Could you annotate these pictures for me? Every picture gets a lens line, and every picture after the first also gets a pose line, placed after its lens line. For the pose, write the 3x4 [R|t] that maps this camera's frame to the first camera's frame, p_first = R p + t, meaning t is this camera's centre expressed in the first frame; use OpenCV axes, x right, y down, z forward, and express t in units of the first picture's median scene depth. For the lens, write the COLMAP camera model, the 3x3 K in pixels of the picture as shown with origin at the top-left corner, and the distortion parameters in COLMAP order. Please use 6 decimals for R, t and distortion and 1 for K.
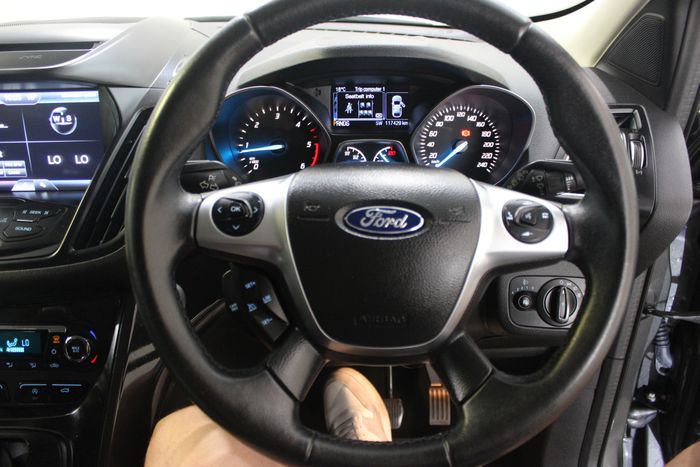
lens RADIAL K [[588.2, 0, 350.0], [0, 588.2, 233.5], [0, 0, 1]] dist [-0.181850, 0.197073]
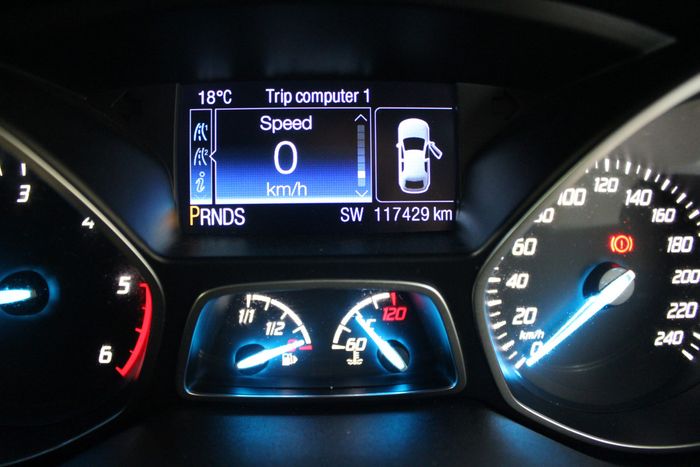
lens RADIAL K [[588.2, 0, 350.0], [0, 588.2, 233.5], [0, 0, 1]] dist [-0.181850, 0.197073]
pose [[0.998583, -0.006096, 0.052861, 0.032673], [0.013779, 0.989153, -0.146240, -0.134346], [-0.051396, 0.146762, 0.987836, 0.698277]]
